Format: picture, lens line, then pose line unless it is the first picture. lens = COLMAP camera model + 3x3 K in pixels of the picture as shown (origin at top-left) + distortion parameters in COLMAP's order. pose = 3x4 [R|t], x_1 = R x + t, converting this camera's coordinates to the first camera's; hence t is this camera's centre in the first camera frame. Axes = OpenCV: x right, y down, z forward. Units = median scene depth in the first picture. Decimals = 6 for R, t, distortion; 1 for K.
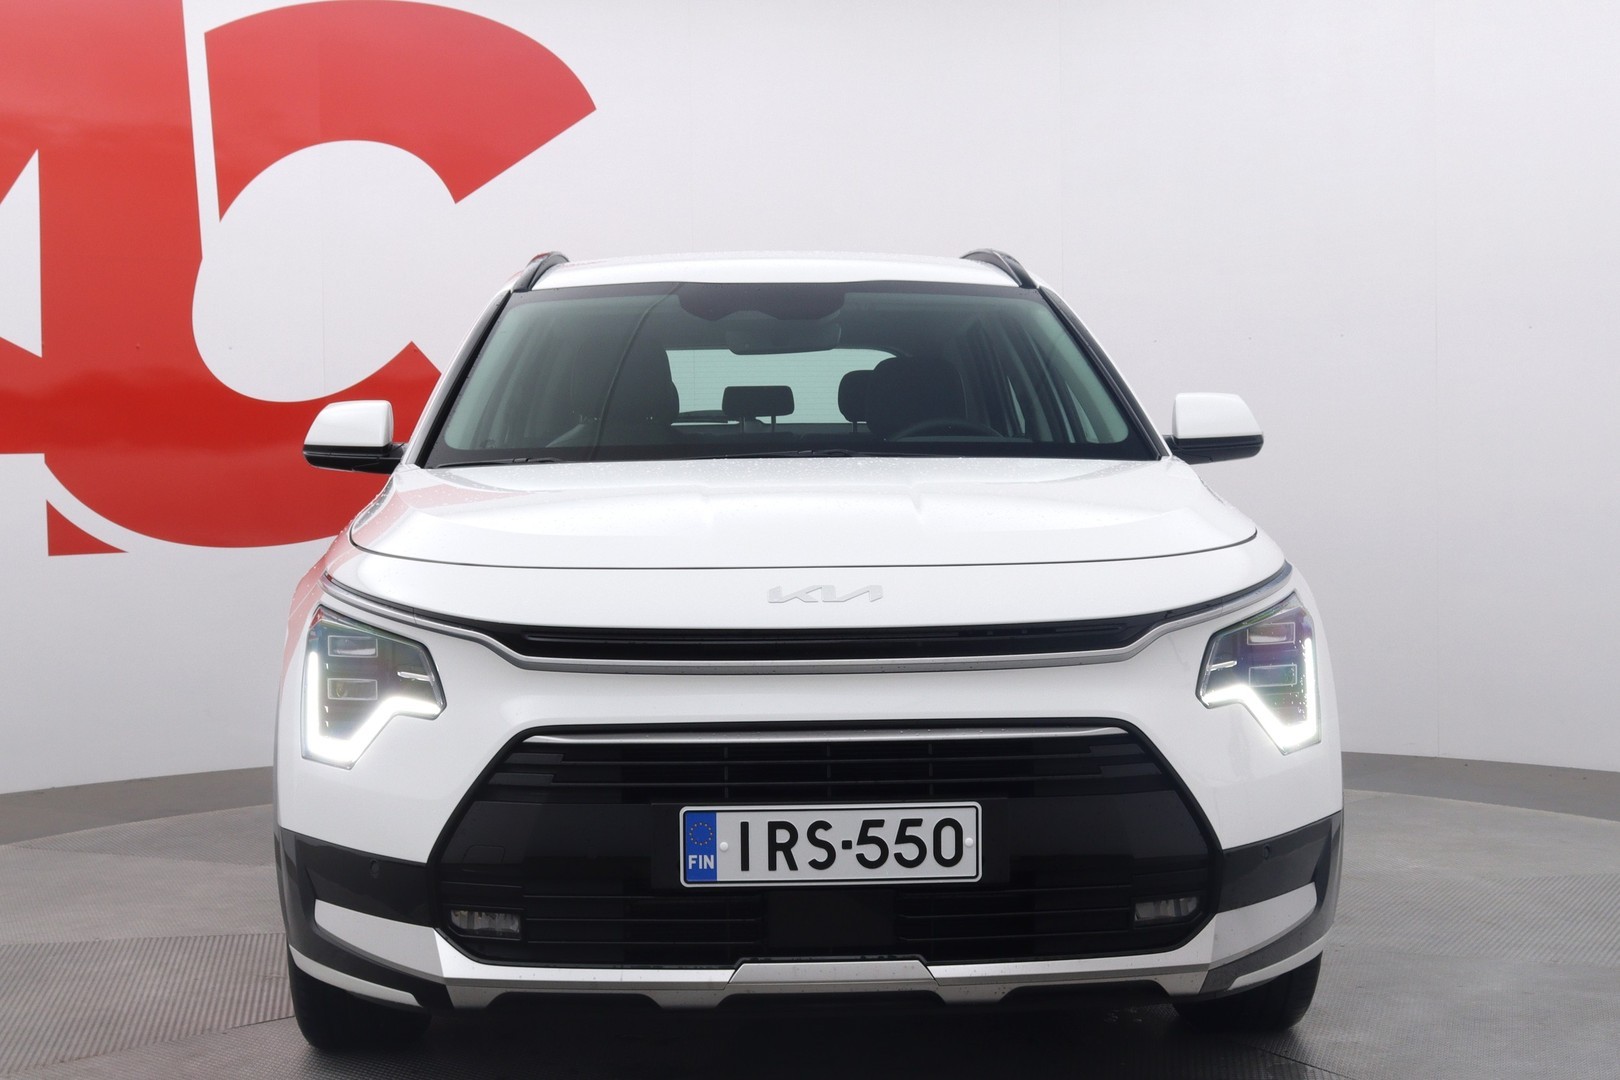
lens RADIAL K [[1881.3, 0, 842.5], [0, 1881.3, 431.7], [0, 0, 1]] dist [0.091515, -1.235006]
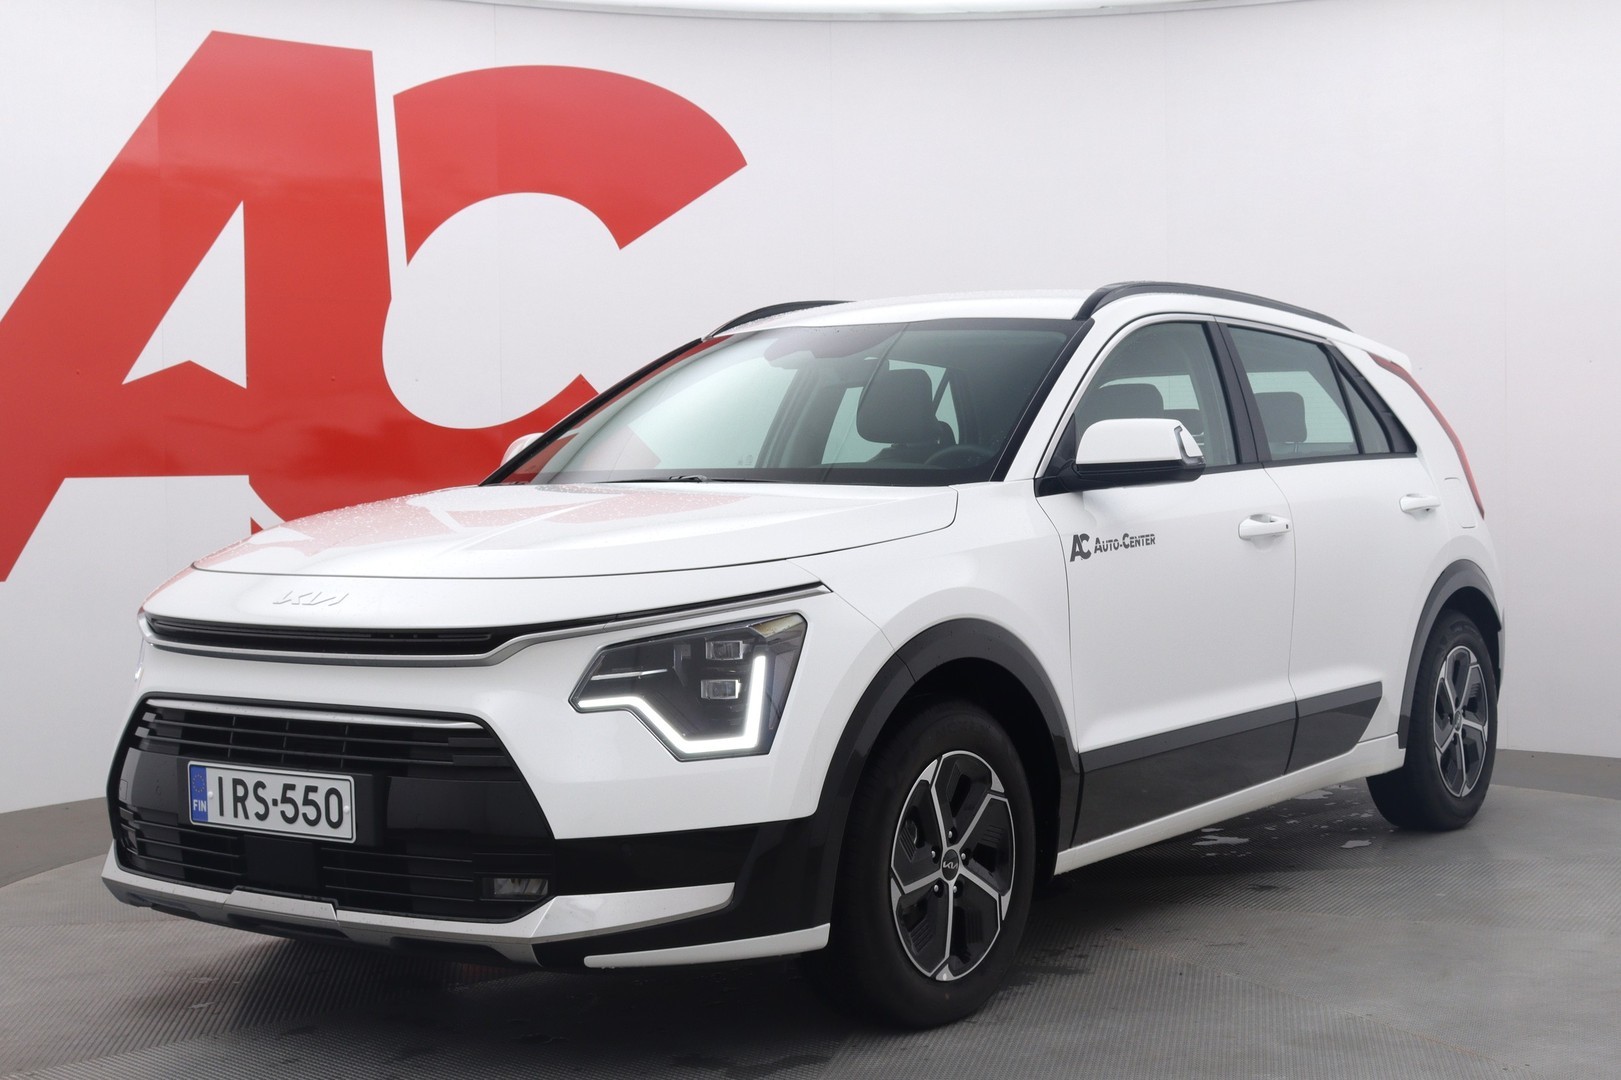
lens RADIAL K [[1882.4, 0, 843.1], [0, 1882.4, 431.6], [0, 0, 1]] dist [0.091515, -1.235006]
pose [[0.934826, 0.007096, -0.355036, 0.761160], [-0.011152, 0.999894, -0.009377, -0.011999], [0.354932, 0.012726, 0.934806, 0.005432]]
